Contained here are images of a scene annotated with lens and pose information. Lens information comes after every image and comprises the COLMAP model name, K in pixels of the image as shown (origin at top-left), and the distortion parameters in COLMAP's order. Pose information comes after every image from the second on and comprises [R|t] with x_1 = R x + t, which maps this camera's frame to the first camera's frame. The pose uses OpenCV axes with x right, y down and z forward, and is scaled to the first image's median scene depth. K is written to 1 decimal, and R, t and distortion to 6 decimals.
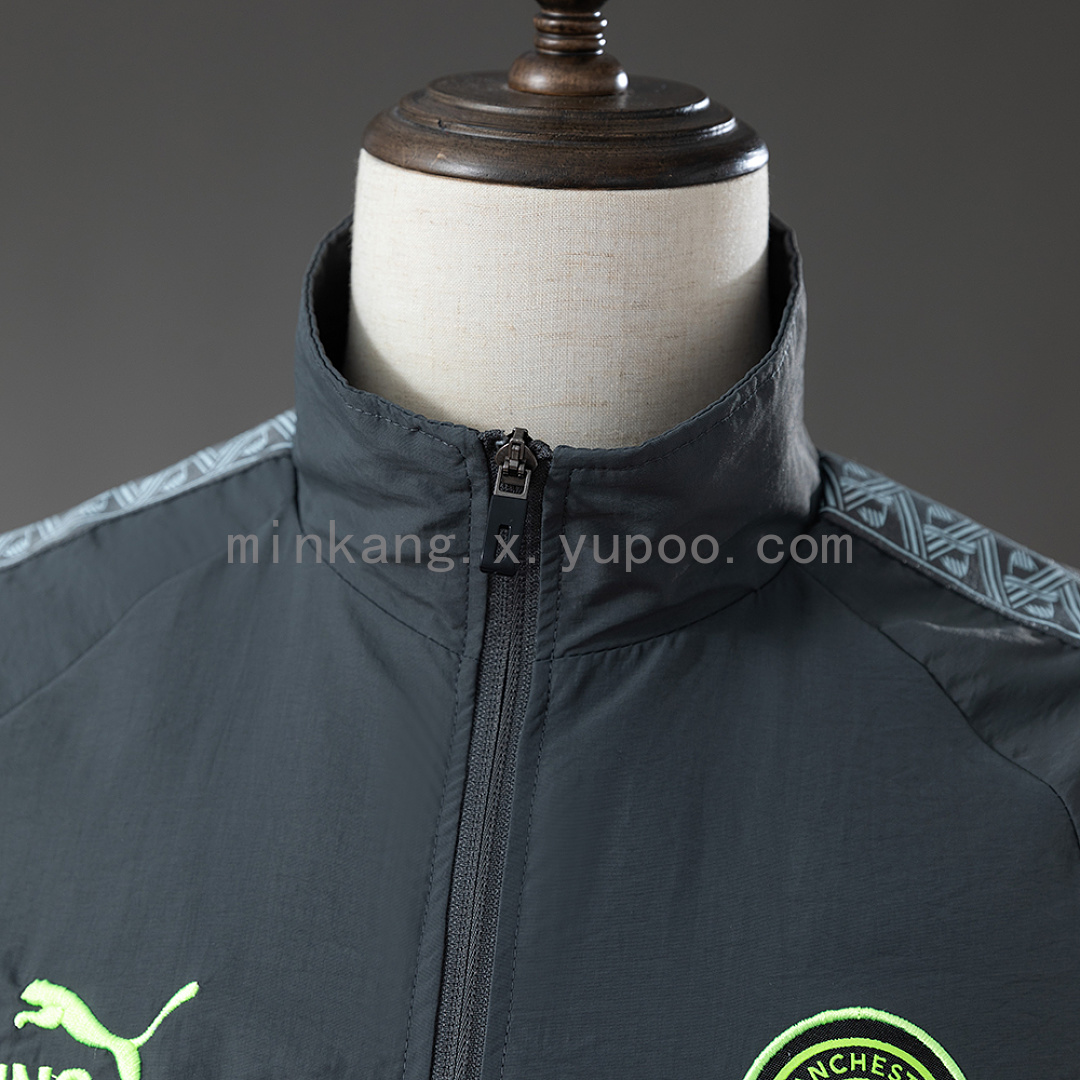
lens RADIAL K [[2183.9, 0, 540.0], [0, 2183.9, 540.0], [0, 0, 1]] dist [0.114402, -0.114753]
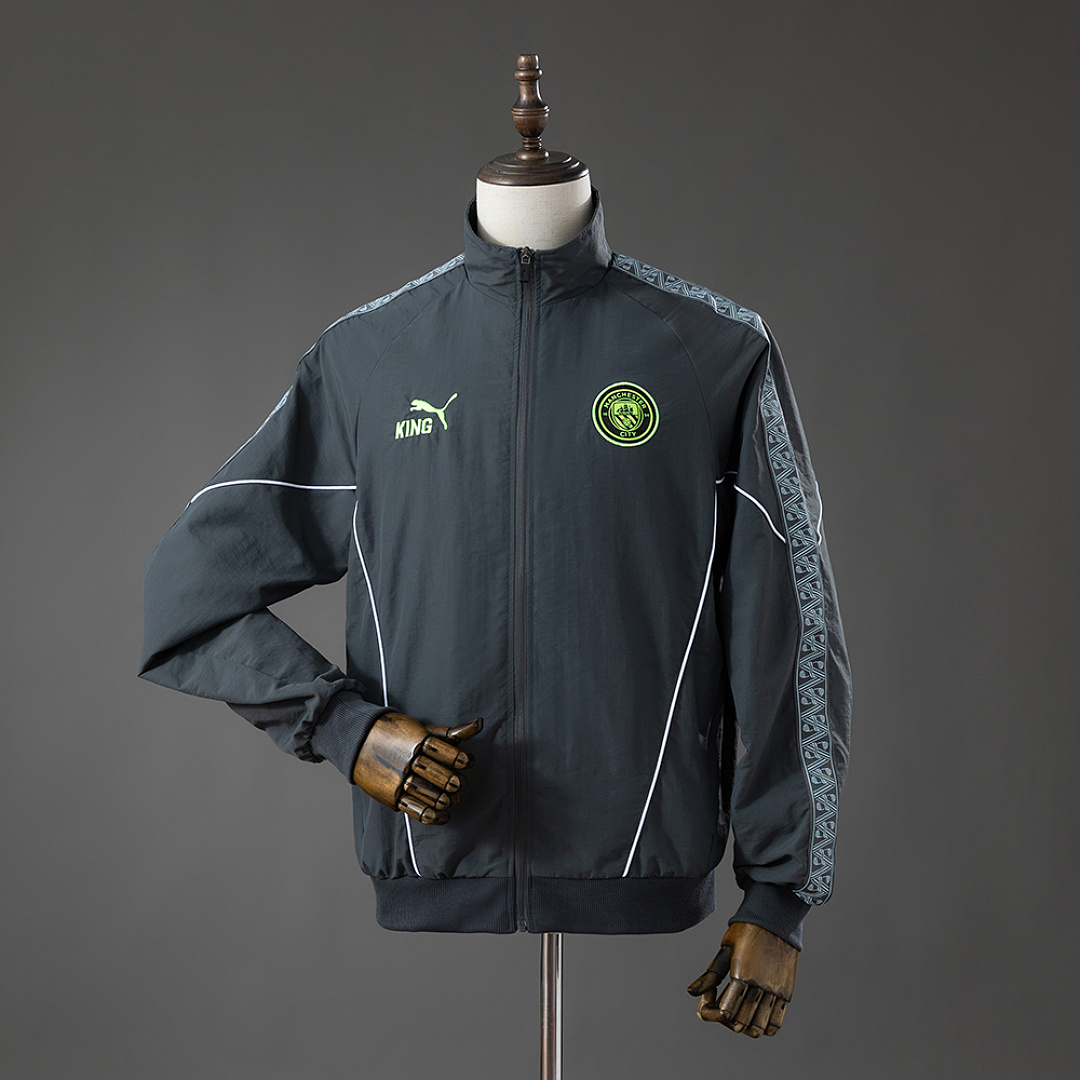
lens RADIAL K [[2124.6, 0, 540.0], [0, 2124.6, 540.0], [0, 0, 1]] dist [-0.317936, 0.132359]
pose [[0.996469, -0.083140, -0.011742, 0.014352], [0.083348, 0.996349, 0.018461, 0.380133], [0.010164, -0.019375, 0.999761, -2.623998]]
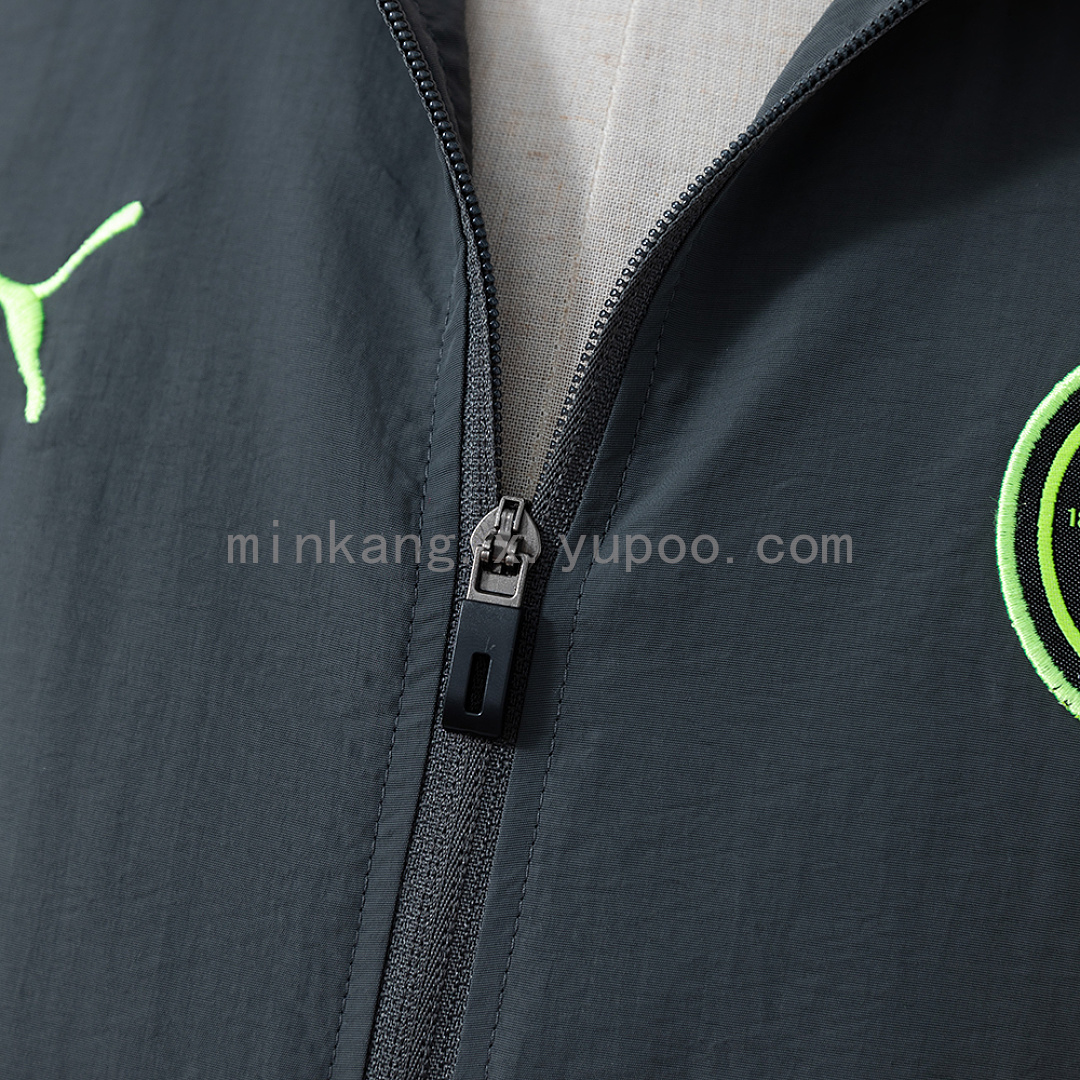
lens RADIAL K [[1384.4, 0, 541.1], [0, 1384.4, 712.1], [0, 0, 1]] dist [-0.000704, 0.607764]
pose [[0.994493, 0.103829, 0.014243, -0.031678], [-0.104801, 0.985098, 0.136374, 0.259370], [0.000129, -0.137116, 0.990555, 0.544872]]
